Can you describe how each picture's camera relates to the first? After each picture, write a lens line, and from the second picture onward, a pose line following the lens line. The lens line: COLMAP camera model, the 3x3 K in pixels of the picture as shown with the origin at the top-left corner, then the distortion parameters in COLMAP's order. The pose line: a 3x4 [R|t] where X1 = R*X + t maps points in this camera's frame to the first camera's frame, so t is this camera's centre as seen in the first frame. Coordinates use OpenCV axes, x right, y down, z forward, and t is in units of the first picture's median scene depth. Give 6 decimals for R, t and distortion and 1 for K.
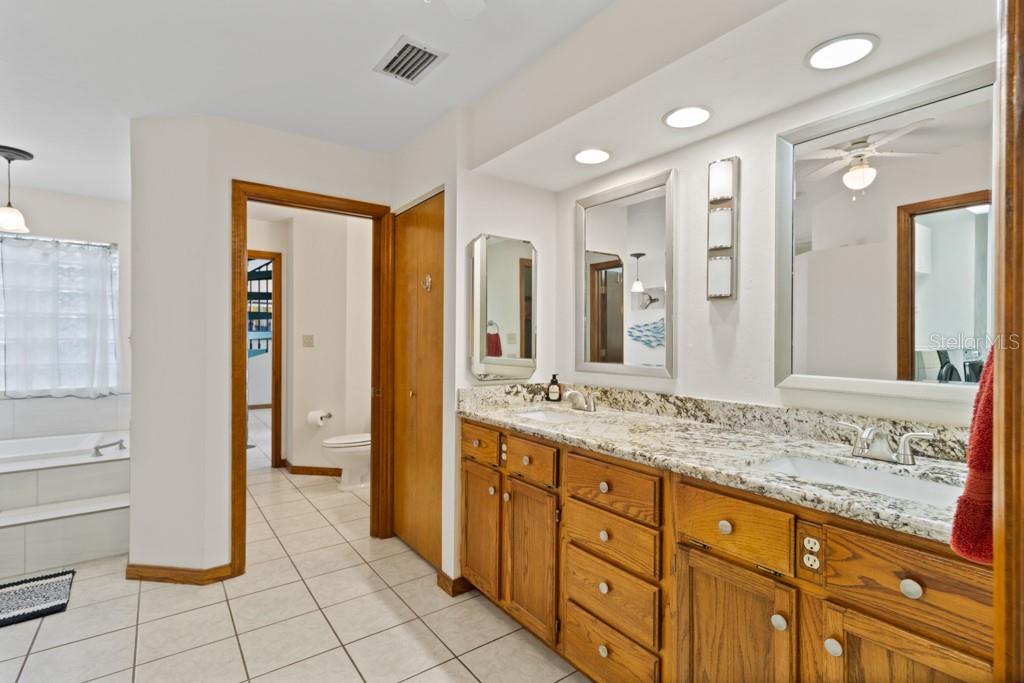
lens RADIAL K [[474.8, 0, 512.8], [0, 474.8, 341.5], [0, 0, 1]] dist [0.008591, 0.000321]
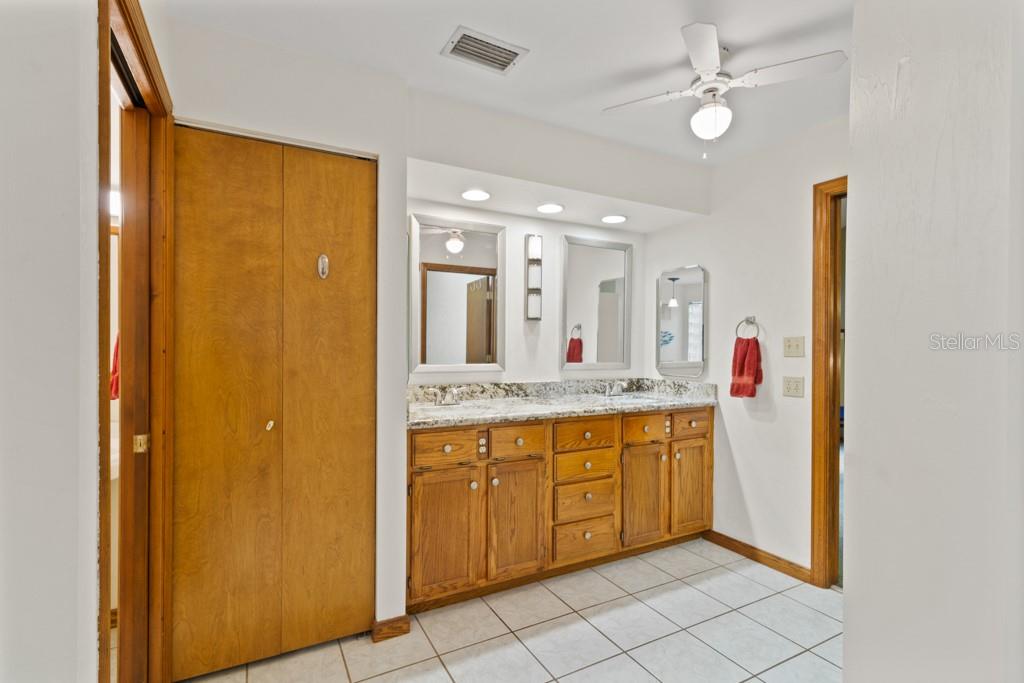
lens RADIAL K [[474.8, 0, 511.7], [0, 474.8, 348.3], [0, 0, 1]] dist [0.008591, 0.000321]
pose [[0.150961, -0.007829, 0.988509, -1.142308], [-0.004977, 0.999950, 0.008680, -0.005278], [-0.988527, -0.006230, 0.150915, 0.794076]]
